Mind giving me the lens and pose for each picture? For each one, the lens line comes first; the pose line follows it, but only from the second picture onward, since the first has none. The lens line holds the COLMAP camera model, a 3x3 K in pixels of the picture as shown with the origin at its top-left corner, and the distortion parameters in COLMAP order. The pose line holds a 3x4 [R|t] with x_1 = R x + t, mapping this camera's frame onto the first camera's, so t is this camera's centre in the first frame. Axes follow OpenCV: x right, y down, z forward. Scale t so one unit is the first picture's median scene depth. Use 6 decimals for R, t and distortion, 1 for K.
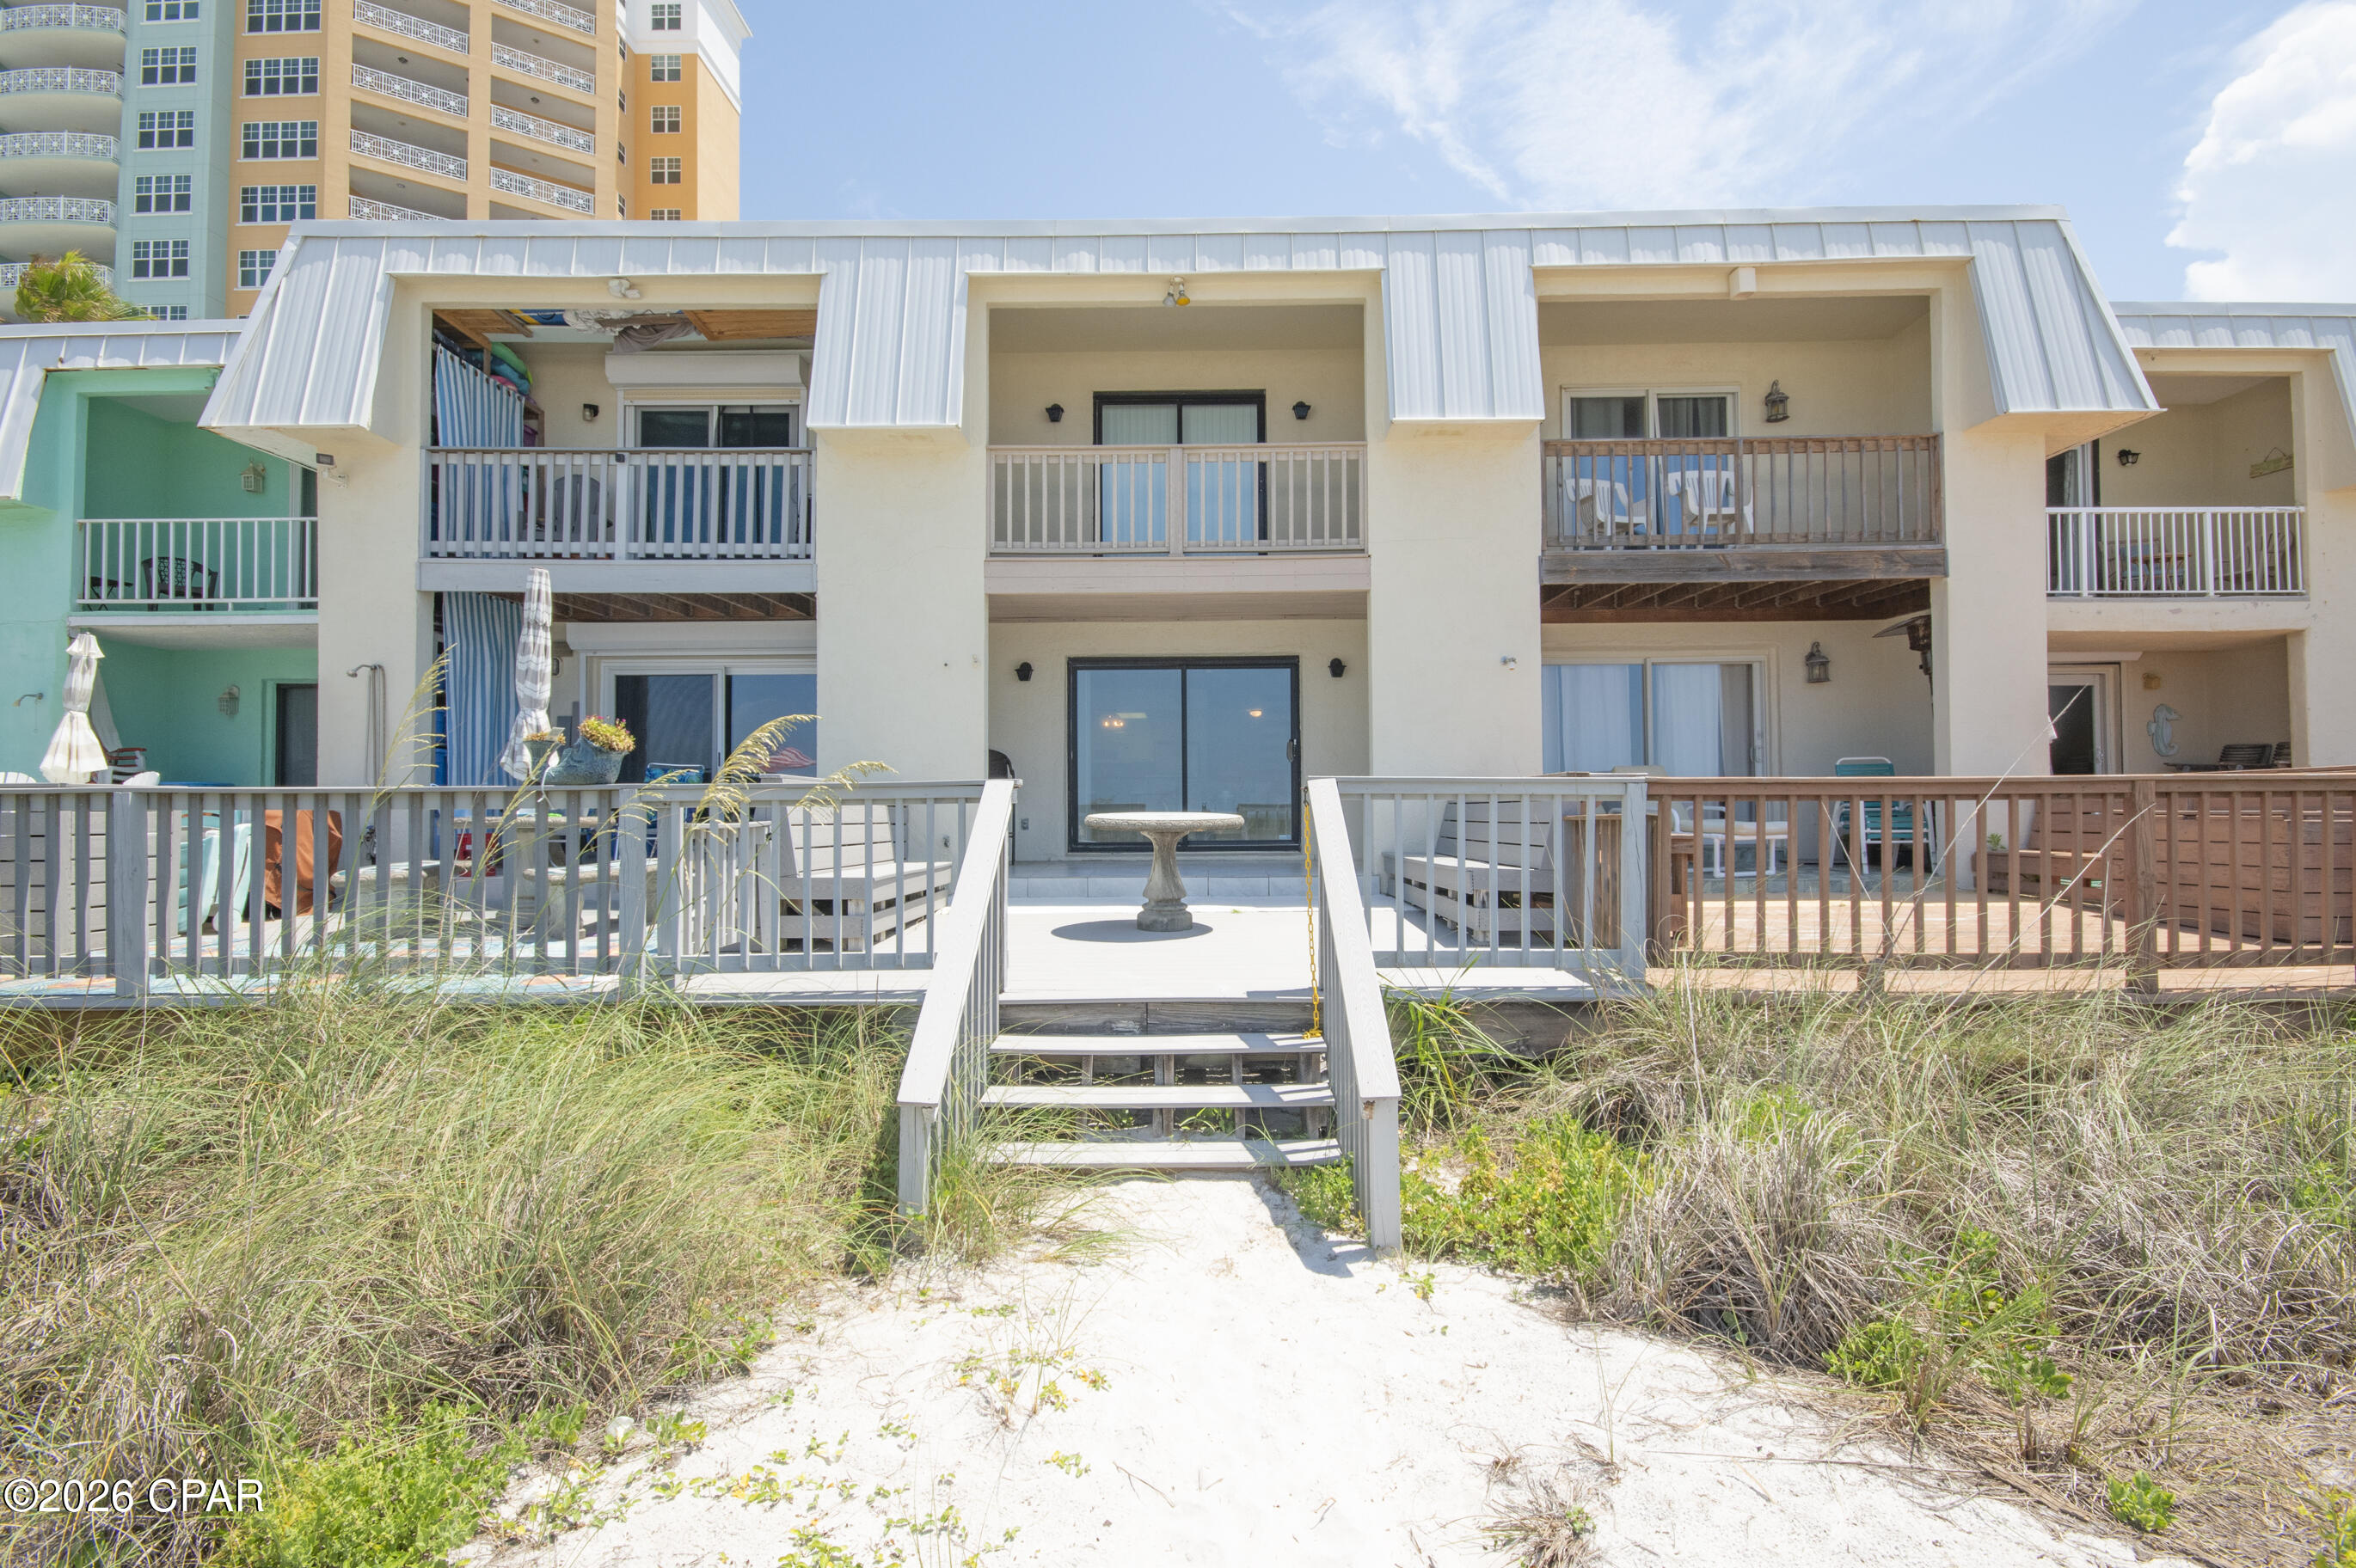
lens RADIAL K [[1140.0, 0, 1178.0], [0, 1140.0, 784.0], [0, 0, 1]] dist [-0.000541, 0.000061]
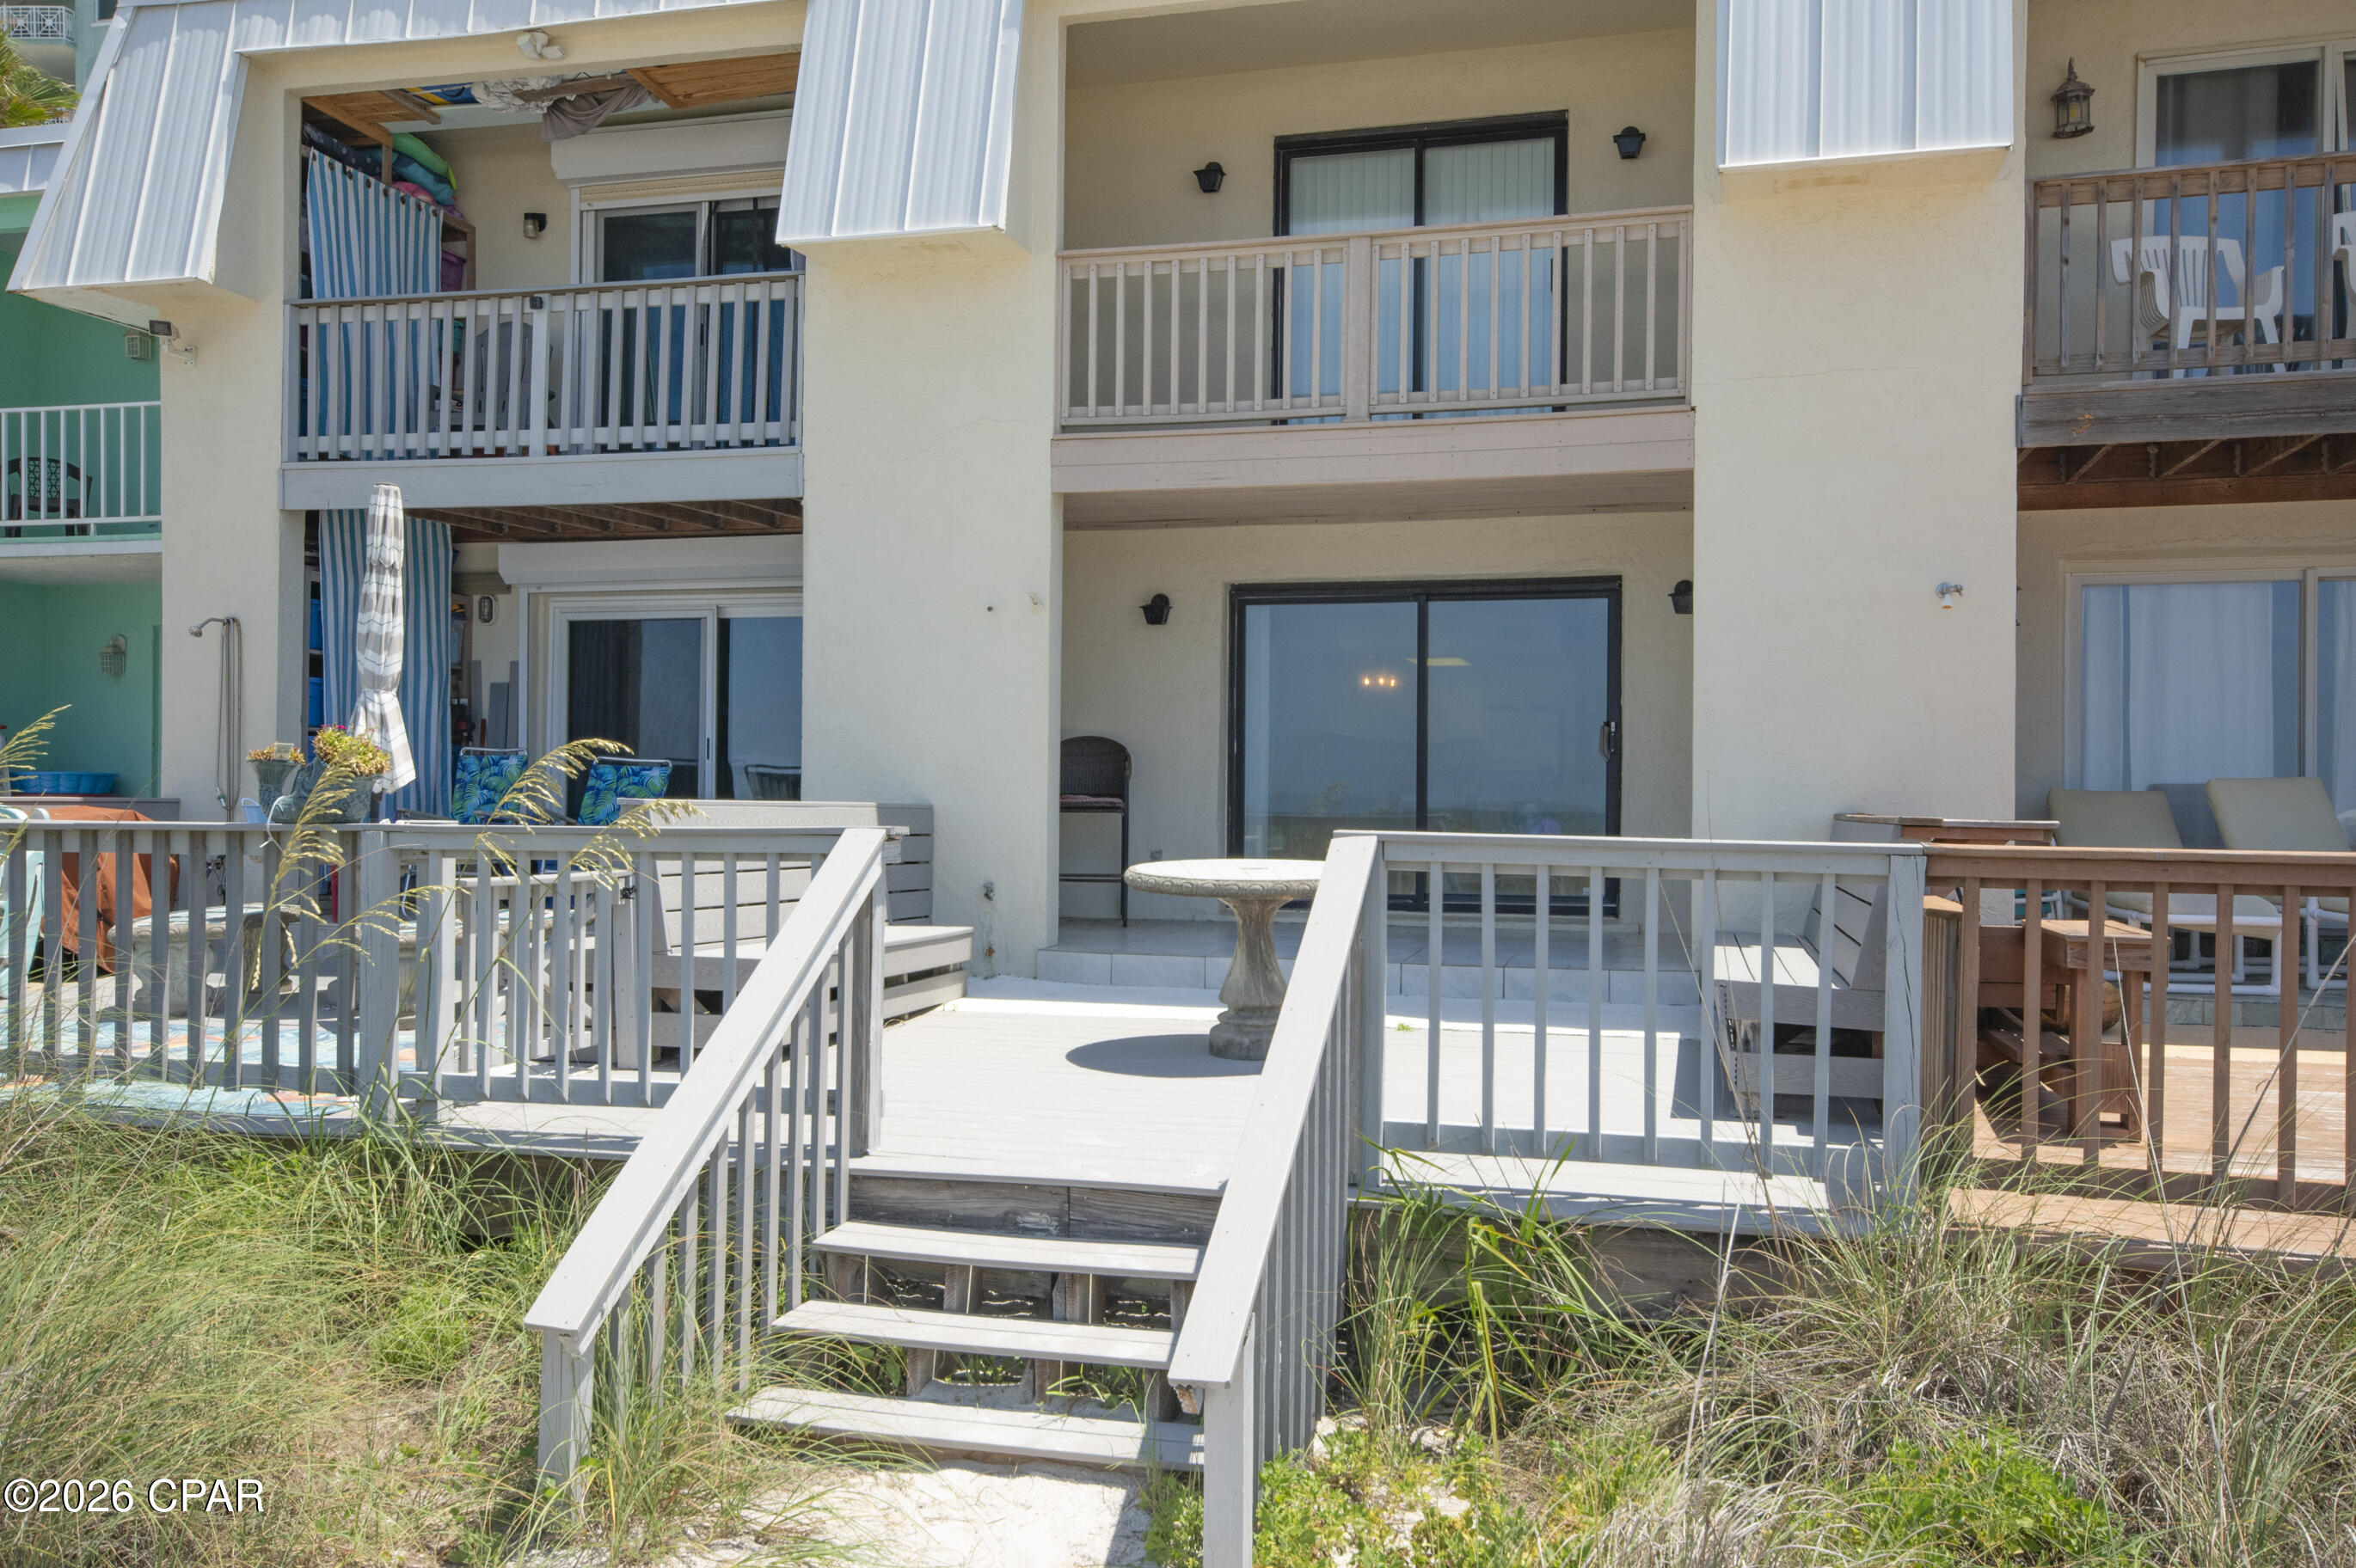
lens RADIAL K [[1975.8, 0, 1178.0], [0, 1975.8, 784.0], [0, 0, 1]] dist [0.009978, 0.010543]
pose [[0.962854, 0.012595, -0.269730, 0.187381], [-0.007350, 0.999764, 0.020444, -0.031118], [0.269924, -0.017702, 0.962719, -0.018091]]
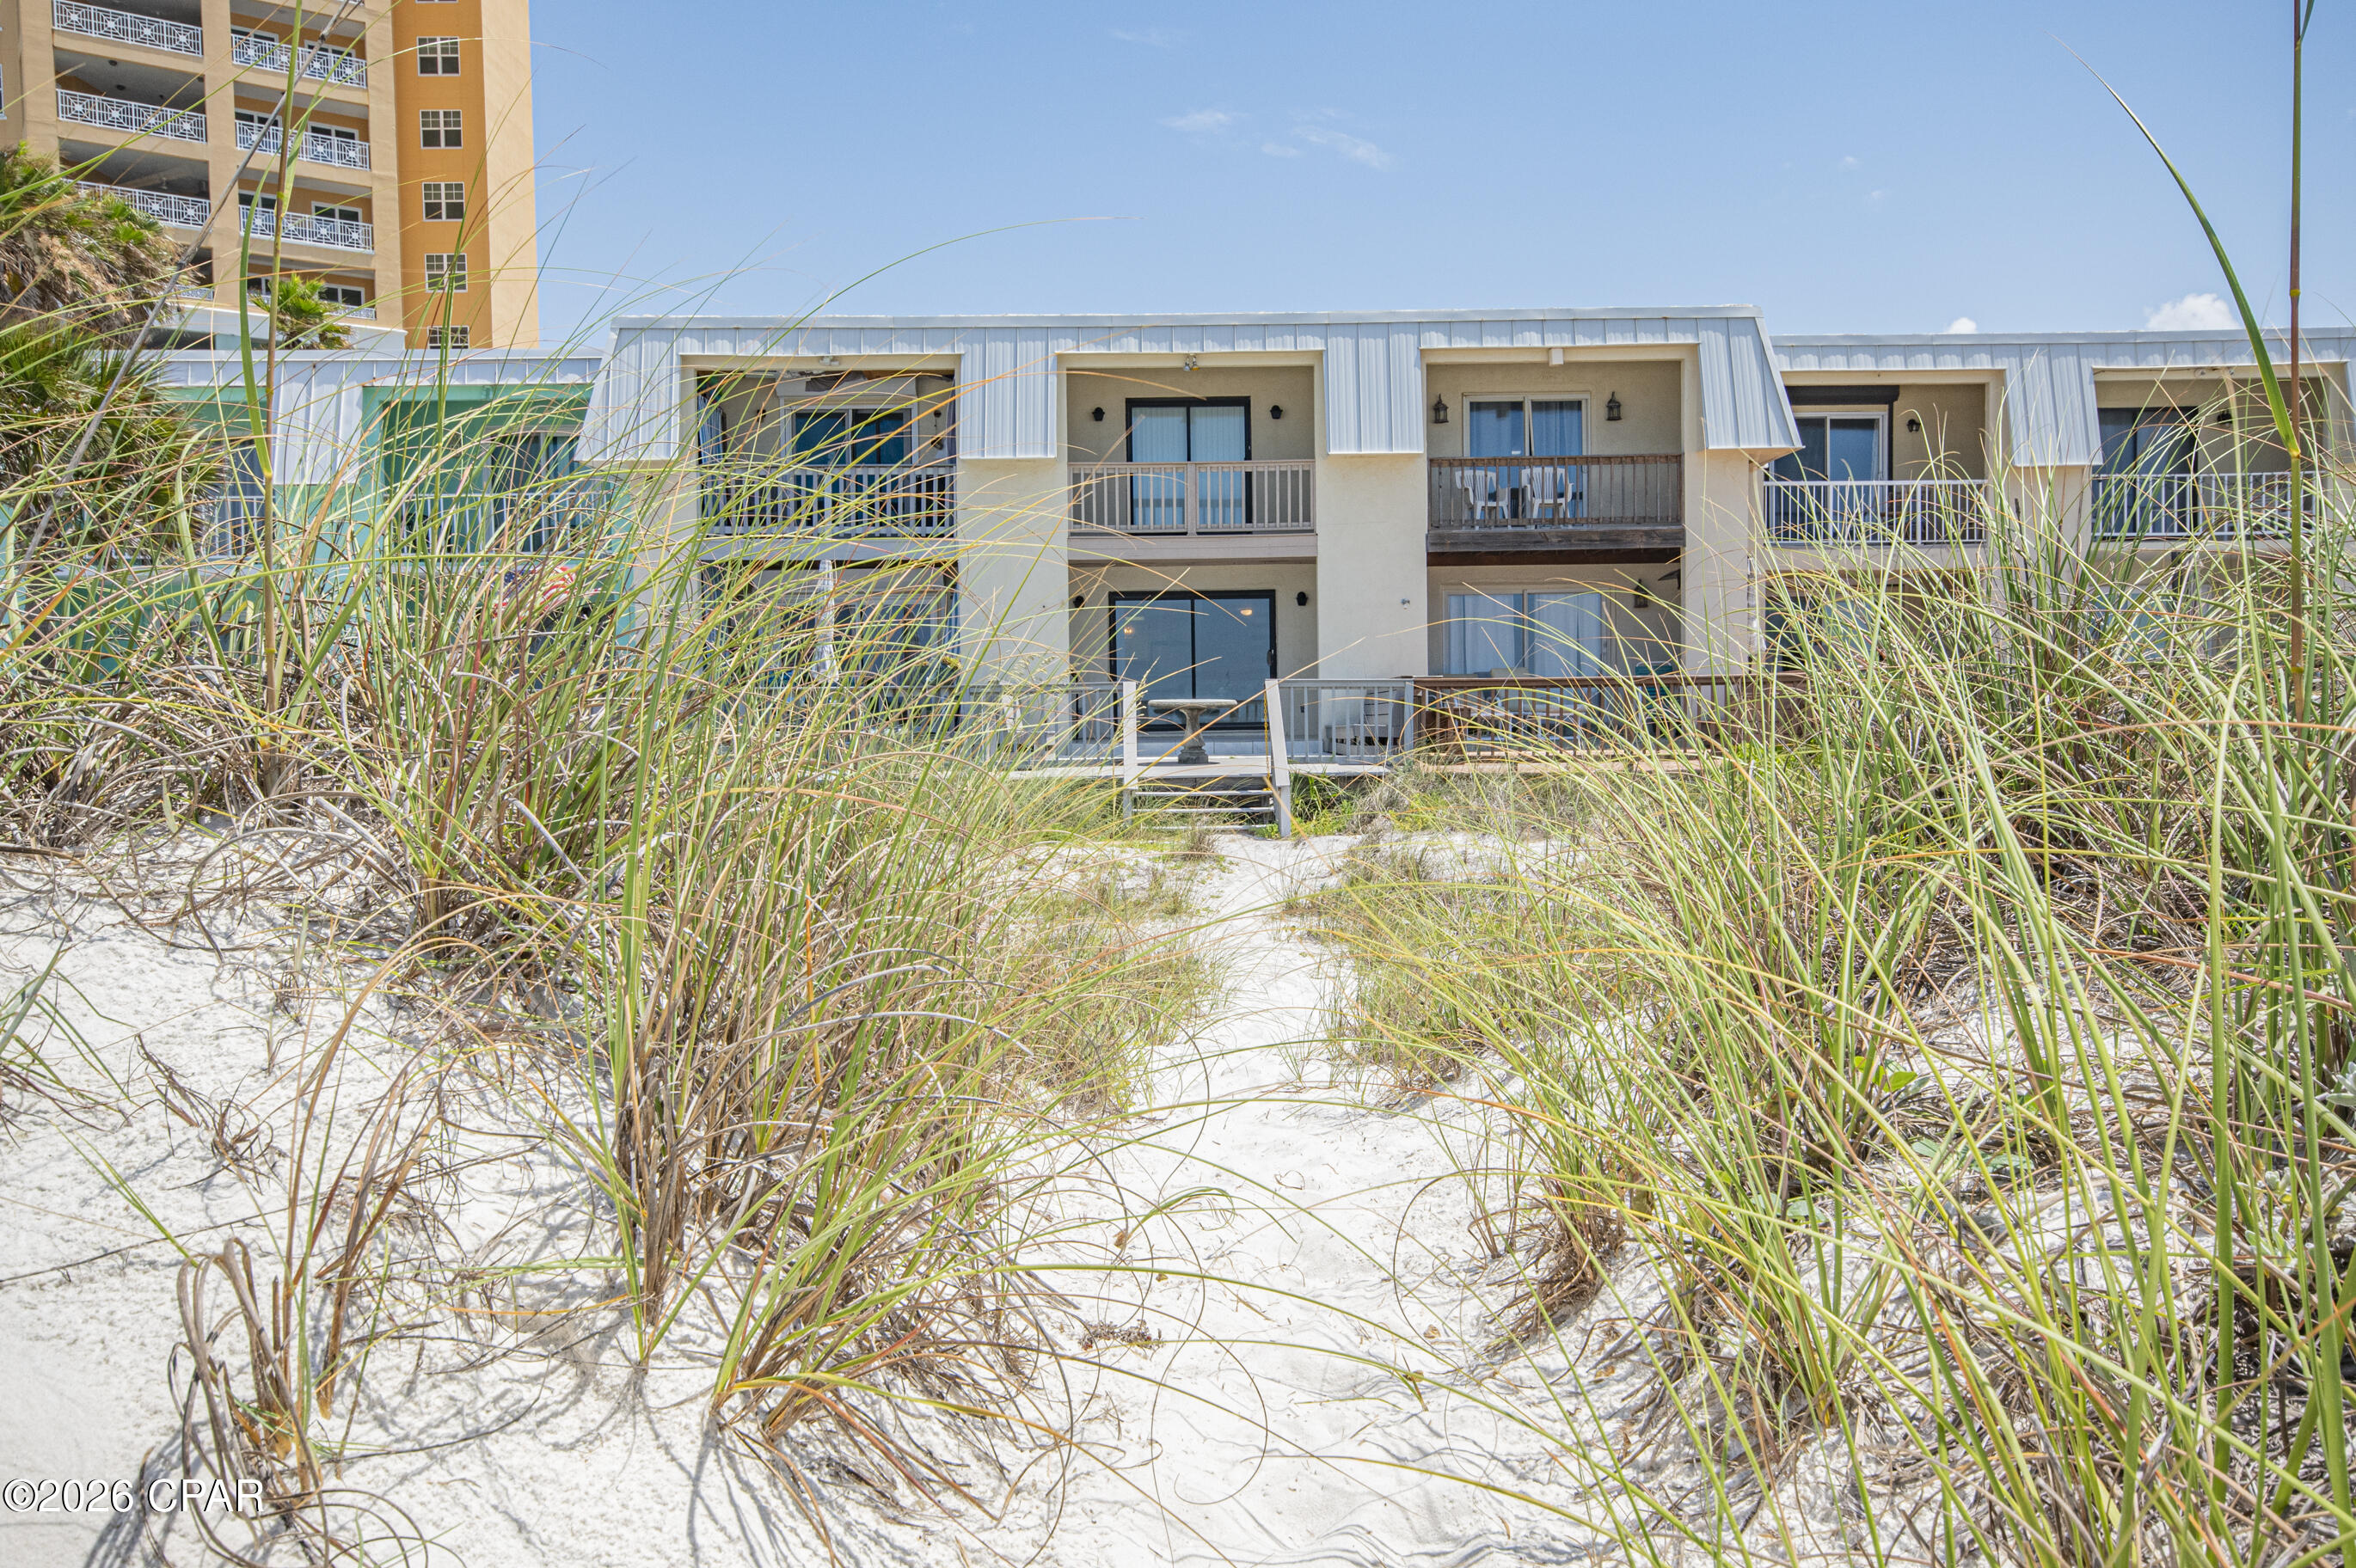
lens RADIAL K [[1857.9, 0, 1178.0], [0, 1857.9, 784.0], [0, 0, 1]] dist [0.035958, -0.000225]
pose [[0.999736, -0.008485, 0.021335, -0.076688], [0.007033, 0.997713, 0.067230, -0.032722], [-0.021857, -0.067062, 0.997509, -1.527573]]
